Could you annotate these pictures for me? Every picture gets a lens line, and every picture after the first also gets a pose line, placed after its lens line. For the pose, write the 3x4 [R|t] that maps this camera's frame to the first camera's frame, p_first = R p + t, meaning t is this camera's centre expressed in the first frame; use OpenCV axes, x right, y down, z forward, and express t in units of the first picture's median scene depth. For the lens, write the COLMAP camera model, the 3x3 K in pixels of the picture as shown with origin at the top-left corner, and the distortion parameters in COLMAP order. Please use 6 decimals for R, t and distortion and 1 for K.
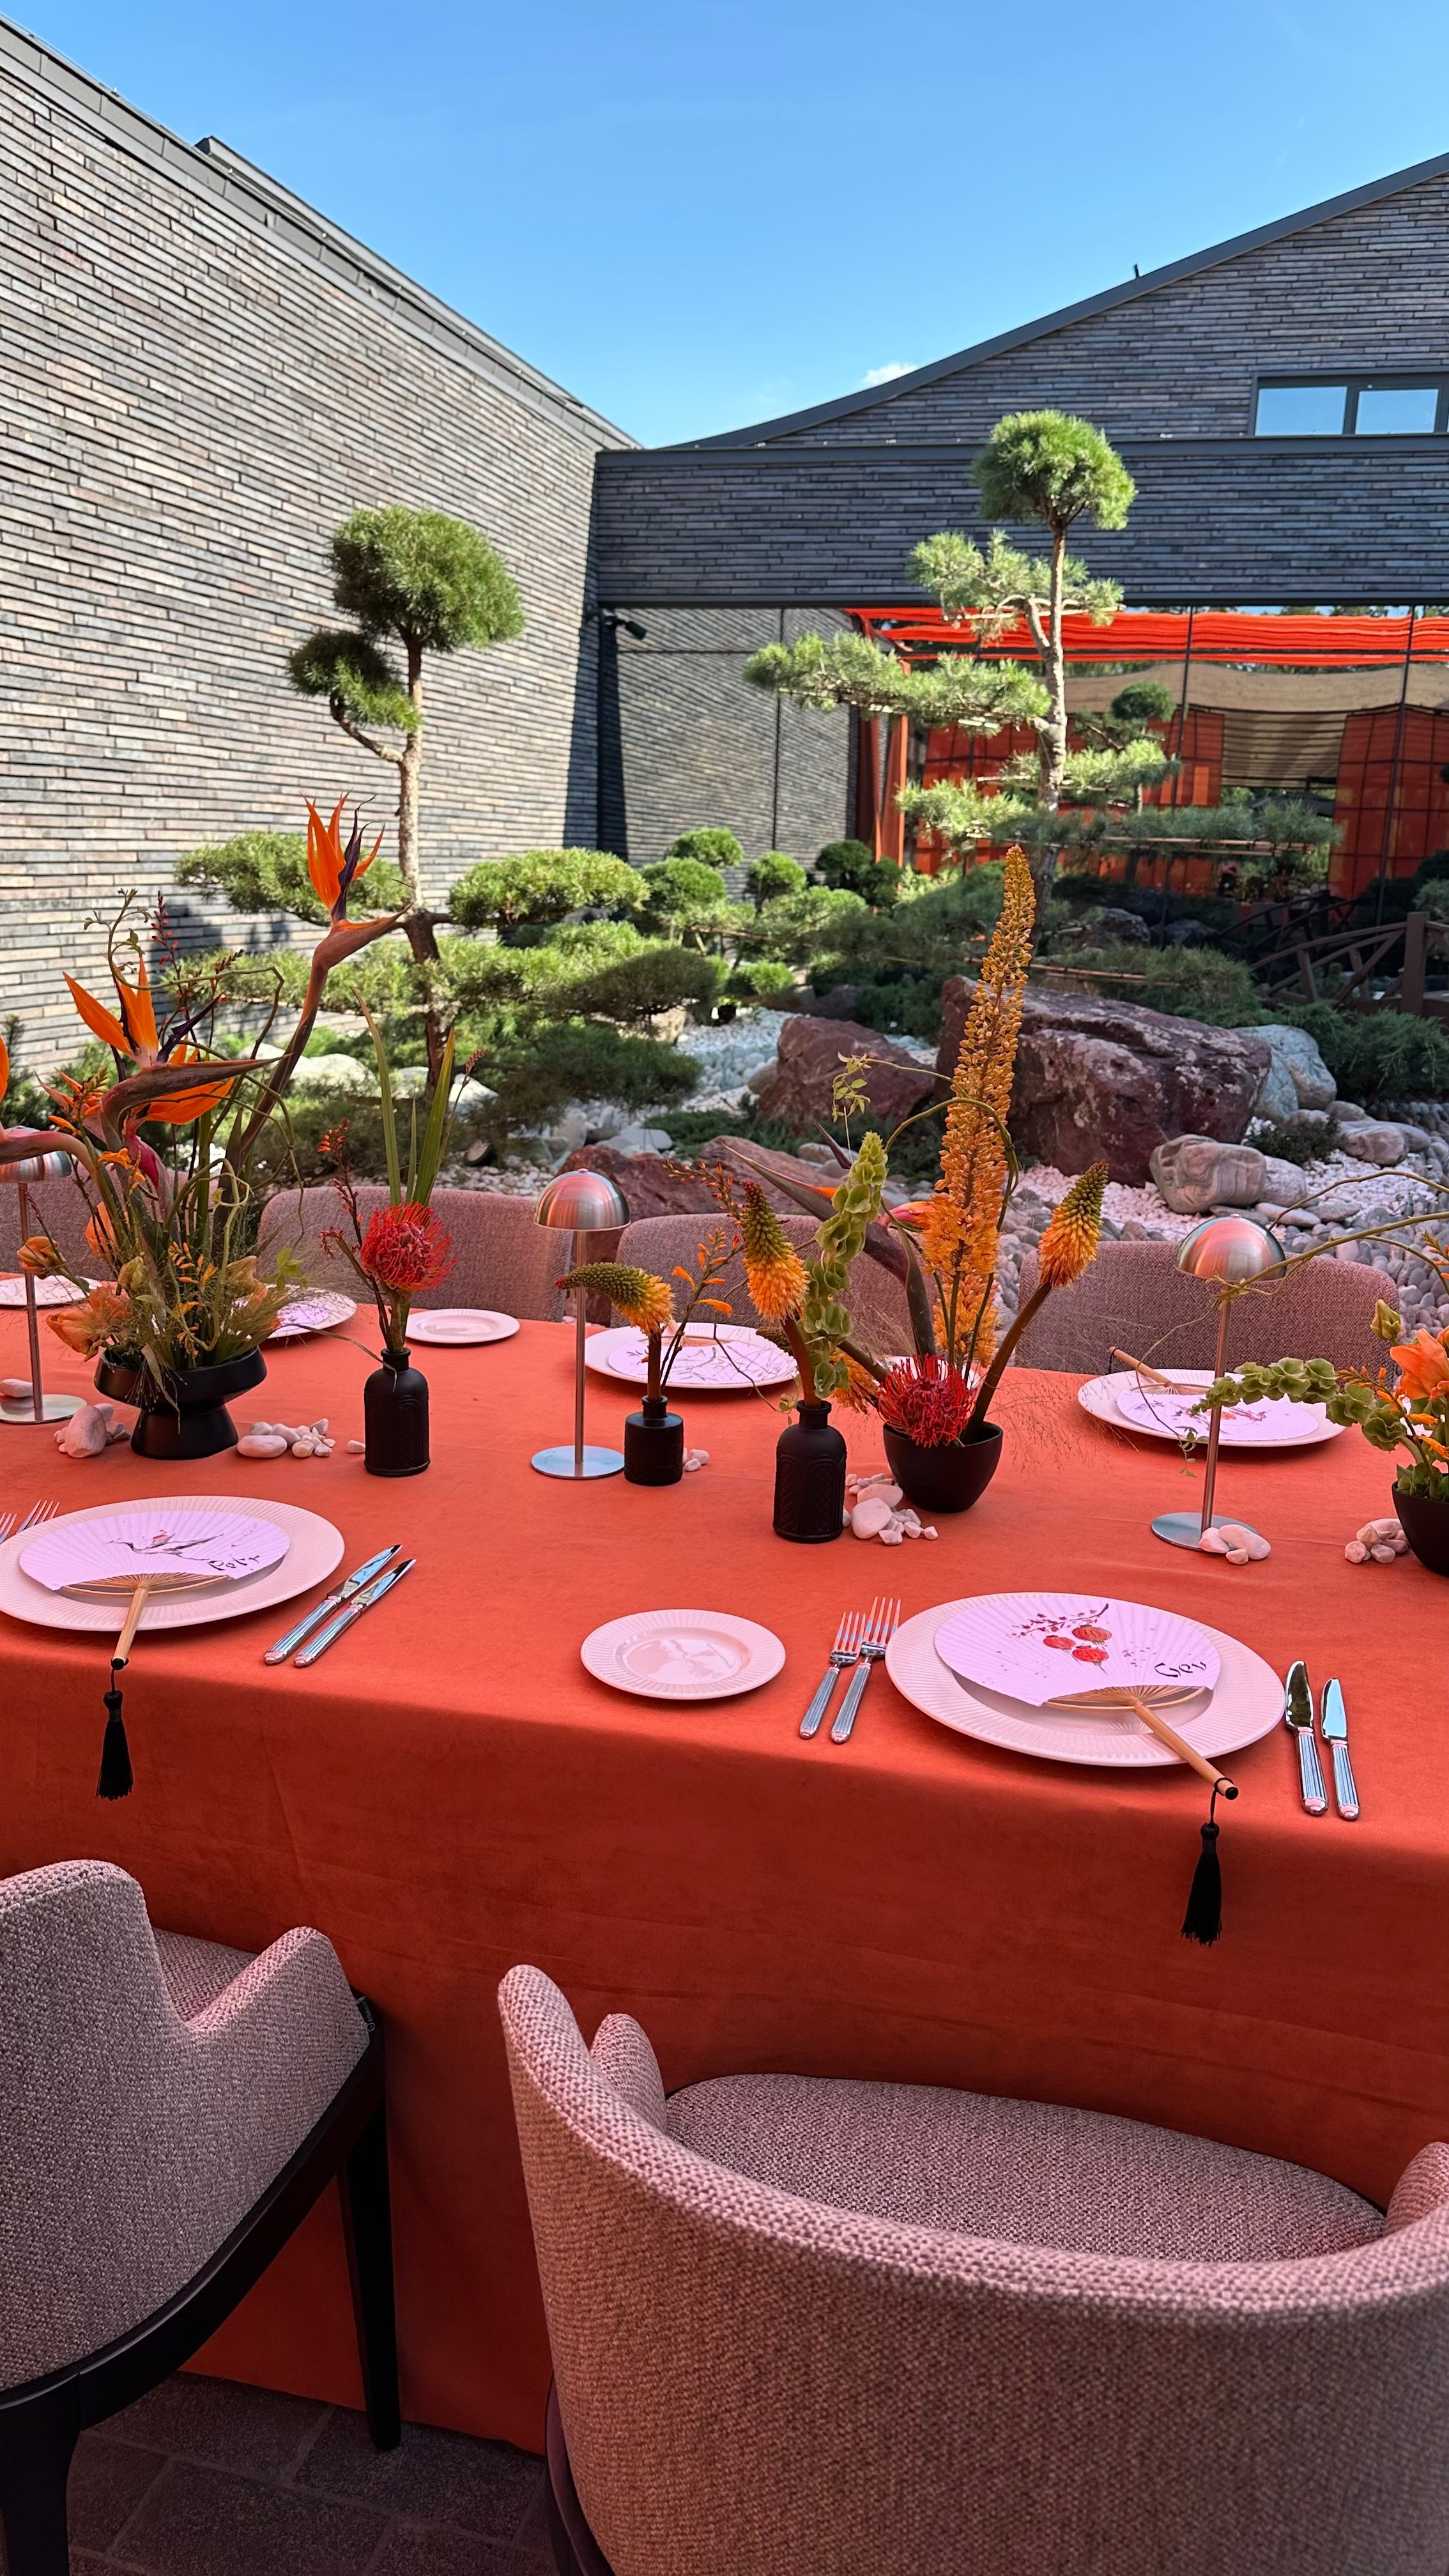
lens RADIAL K [[1843.7, 0, 728.3], [0, 1843.7, 1308.8], [0, 0, 1]] dist [0.016194, -0.029054]
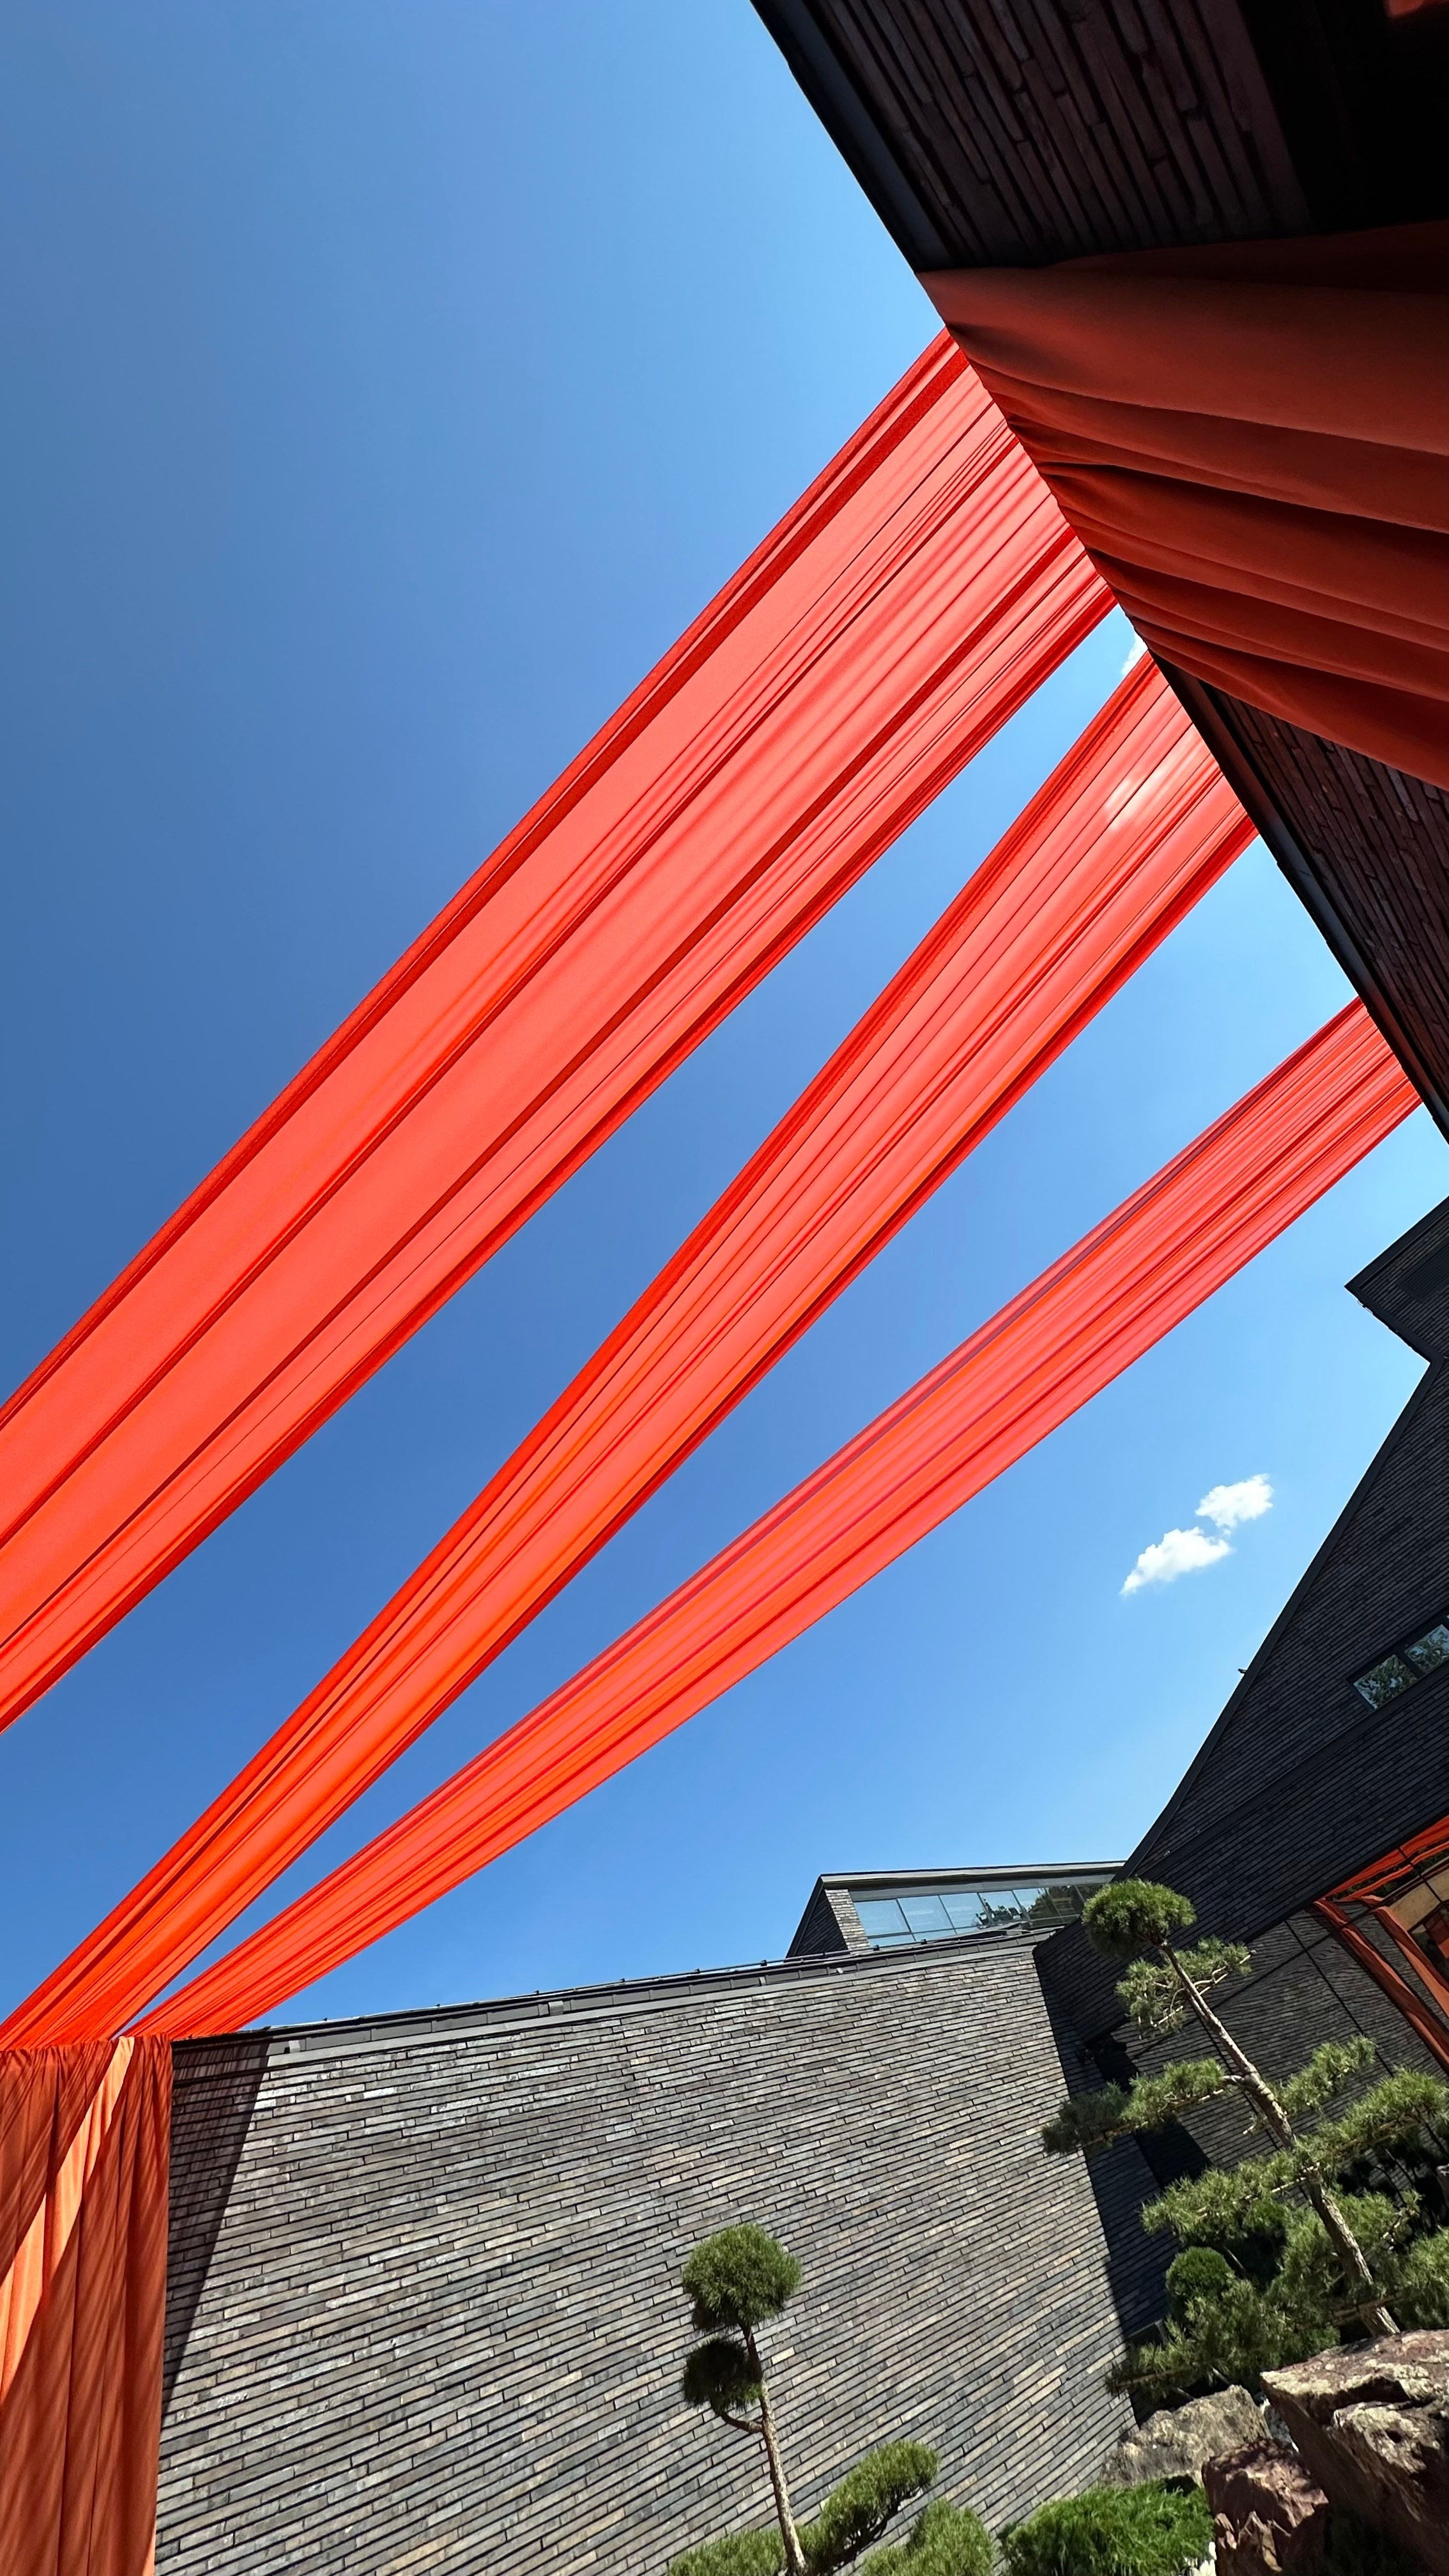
lens RADIAL K [[1025.3, 0, 719.4], [0, 1025.3, 1281.6], [0, 0, 1]] dist [-0.007409, 0.002320]
pose [[0.773953, -0.621573, -0.121009, 0.356478], [0.230435, 0.454441, -0.860456, -0.004887], [0.589827, 0.638068, 0.494948, -0.041804]]
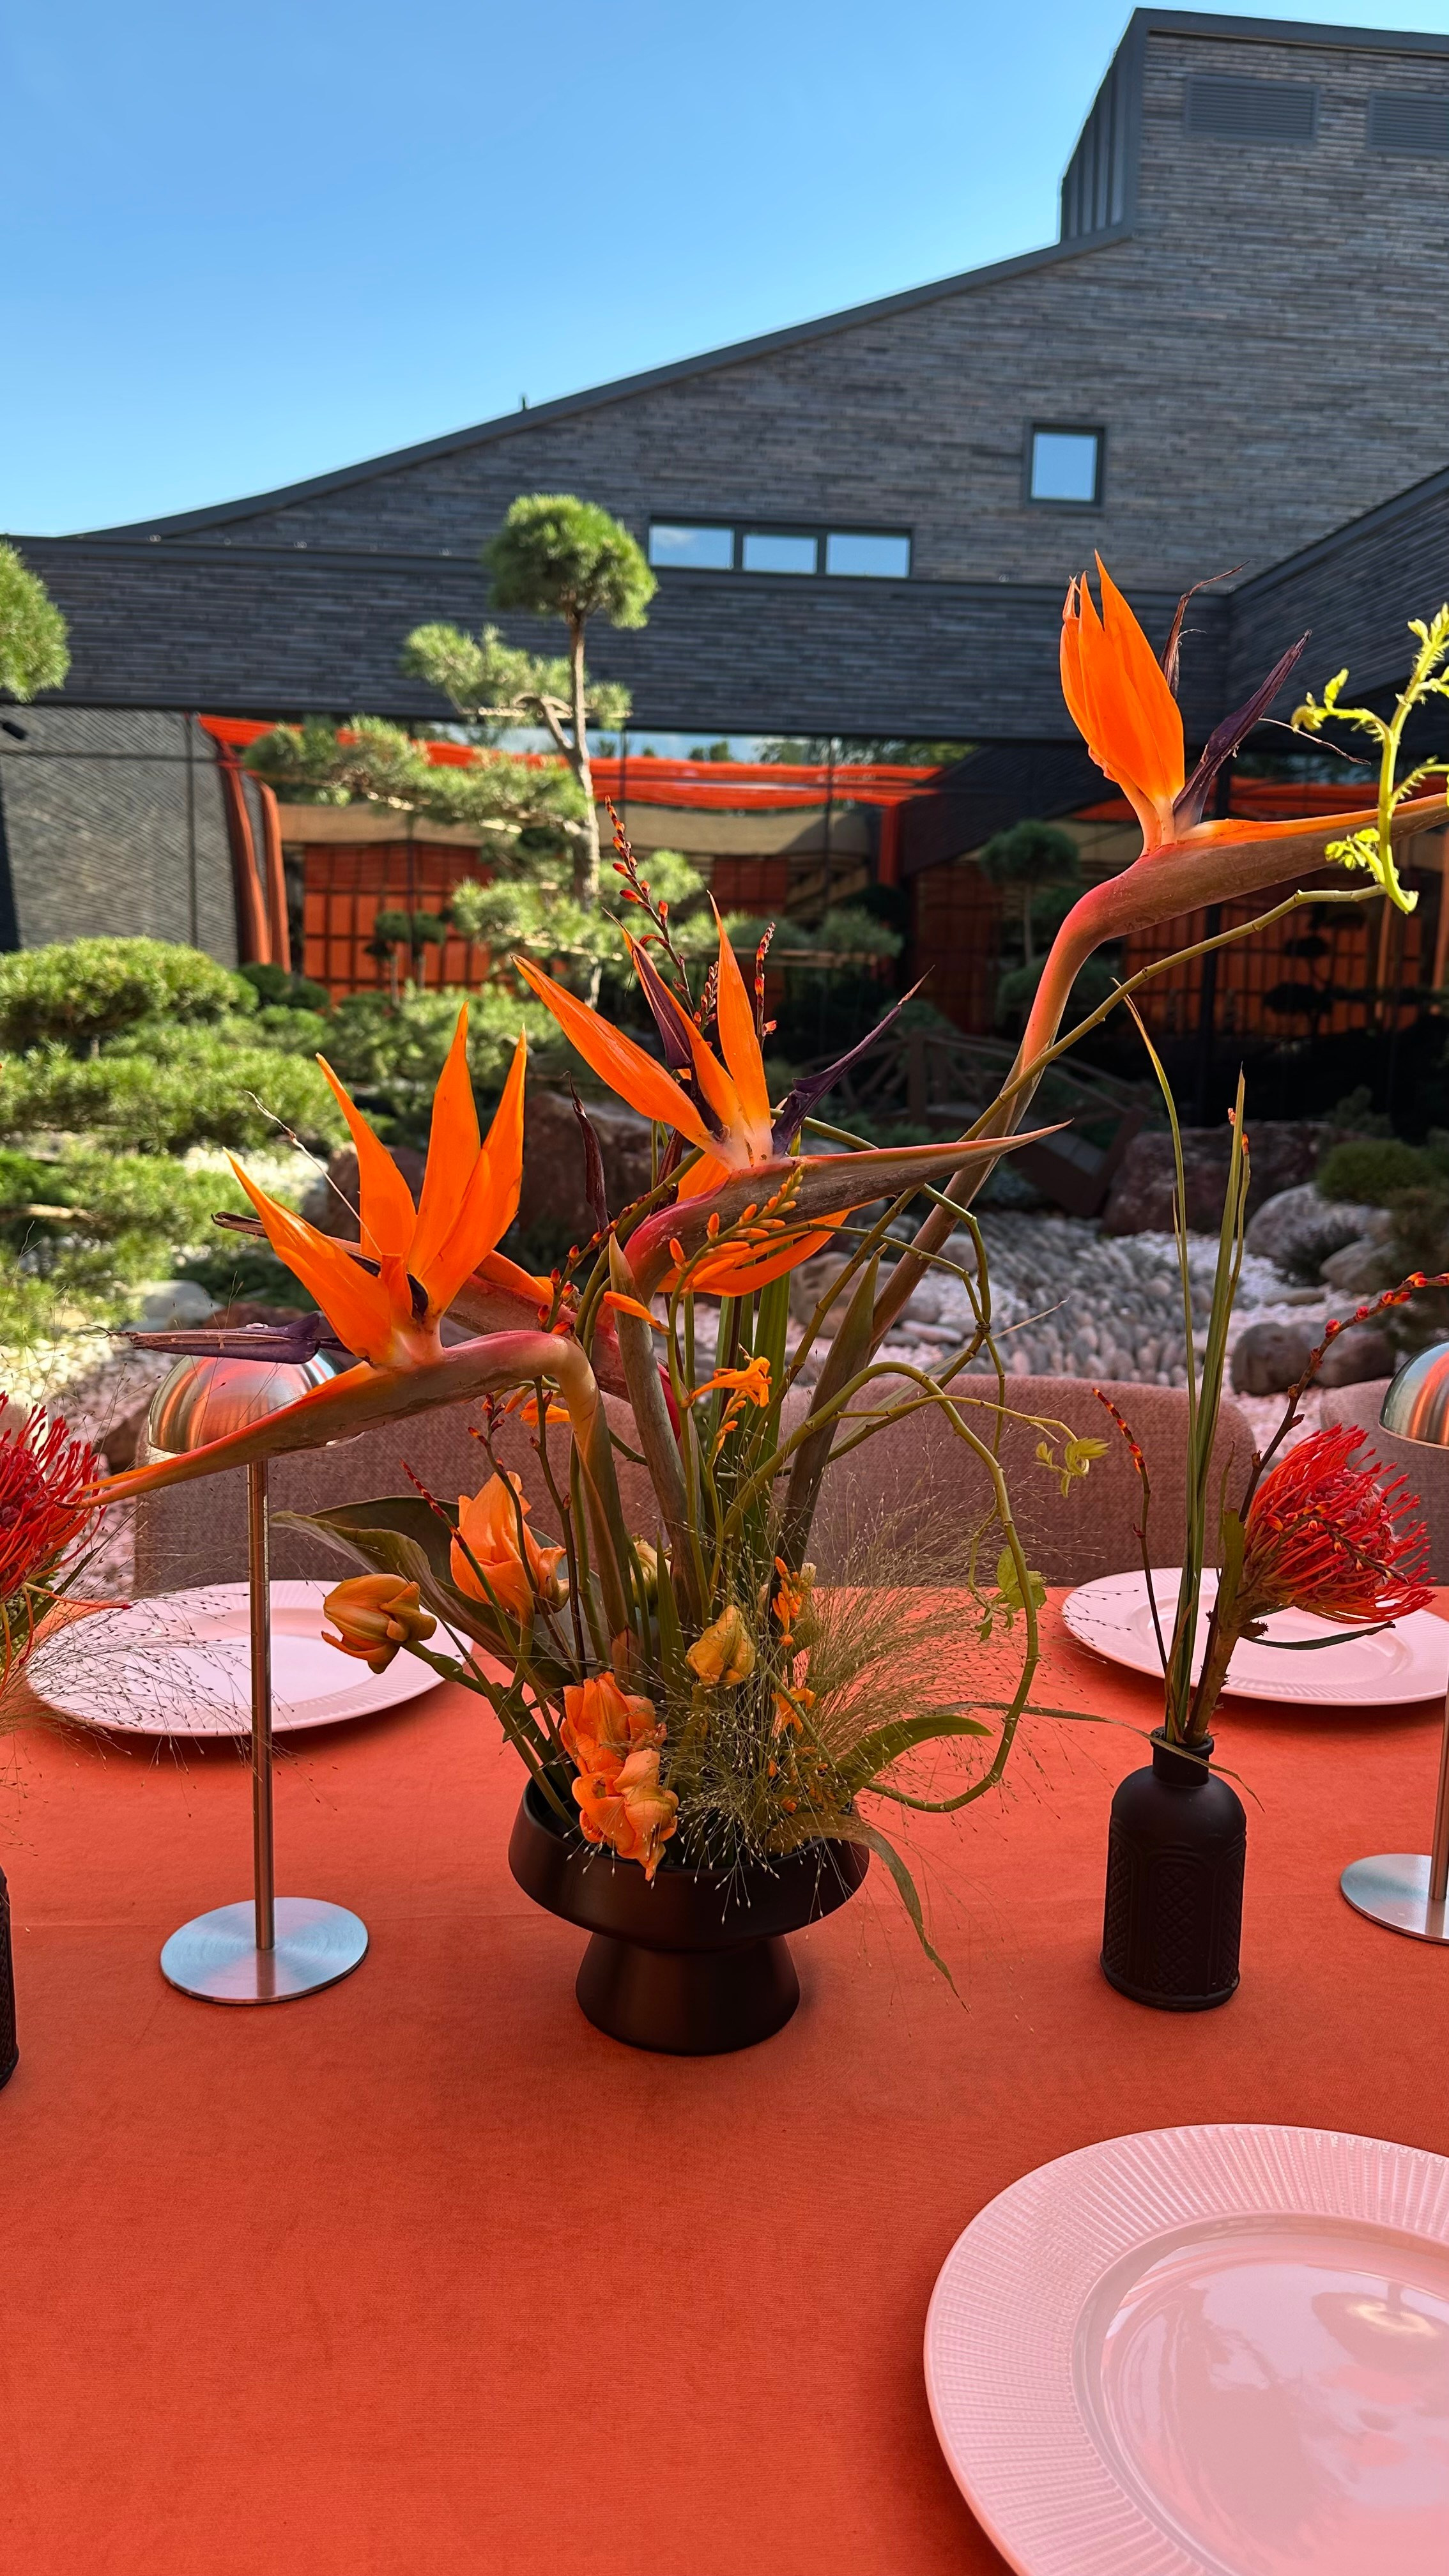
lens RADIAL K [[1833.4, 0, 715.9], [0, 1833.4, 1281.2], [0, 0, 1]] dist [0.216095, -0.516421]
pose [[0.940244, -0.057652, 0.335585, -0.094795], [0.086947, 0.993540, -0.072925, -0.014919], [-0.329213, 0.097745, 0.939183, 0.120739]]
